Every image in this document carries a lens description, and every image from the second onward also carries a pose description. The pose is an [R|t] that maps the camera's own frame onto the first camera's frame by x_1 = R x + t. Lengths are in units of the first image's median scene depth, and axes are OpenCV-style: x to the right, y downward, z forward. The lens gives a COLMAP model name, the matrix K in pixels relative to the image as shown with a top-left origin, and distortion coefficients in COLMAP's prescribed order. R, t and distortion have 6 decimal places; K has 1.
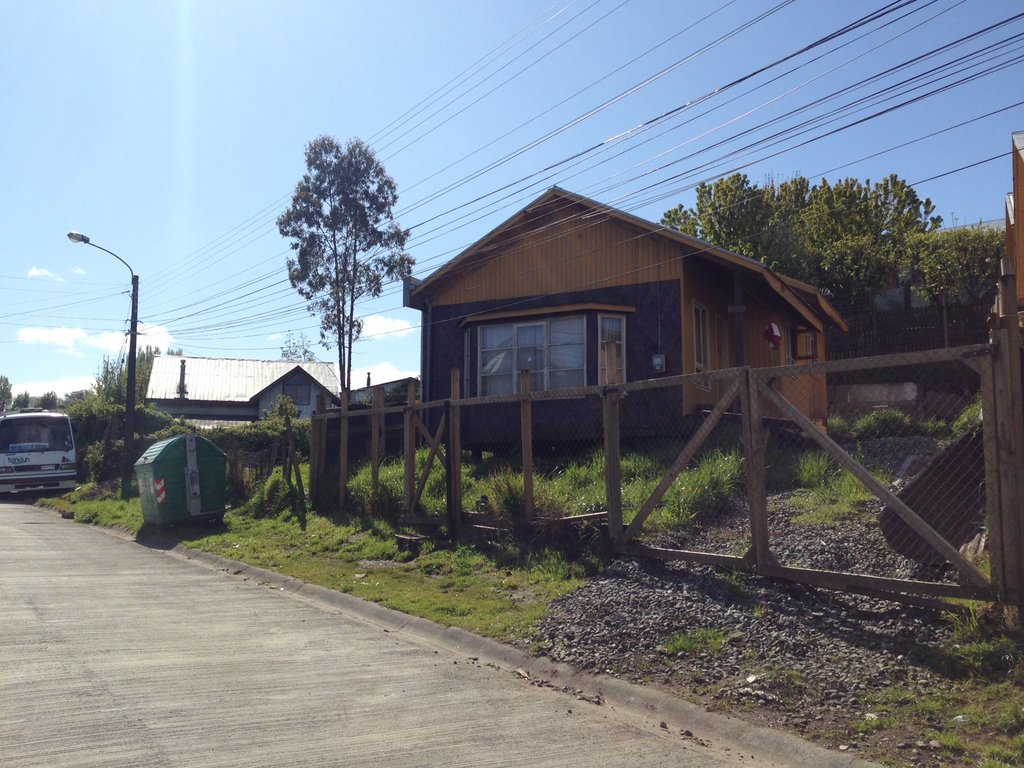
lens RADIAL K [[922.1, 0, 512.0], [0, 922.1, 384.0], [0, 0, 1]] dist [0.101960, -0.174104]
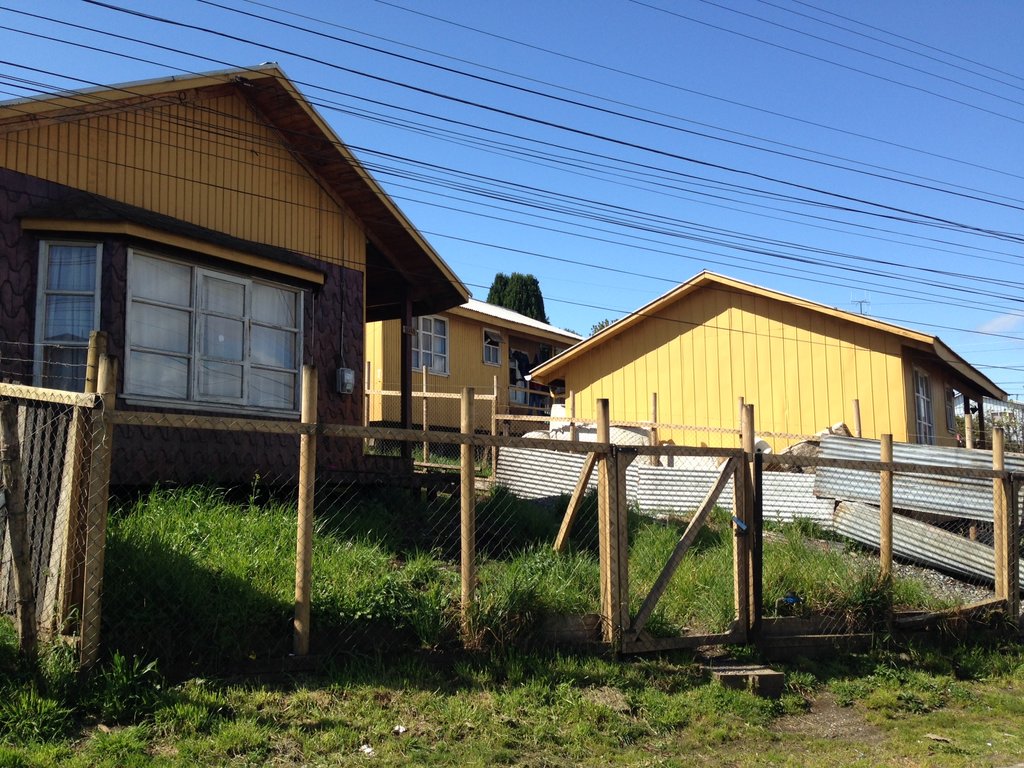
lens RADIAL K [[955.3, 0, 488.2], [0, 955.3, 383.9], [0, 0, 1]] dist [0.118169, -0.292922]
pose [[0.089371, 0.116235, 0.989193, -0.573783], [-0.112275, 0.988012, -0.105953, 0.047270], [-0.989650, -0.101592, 0.101350, 0.823864]]
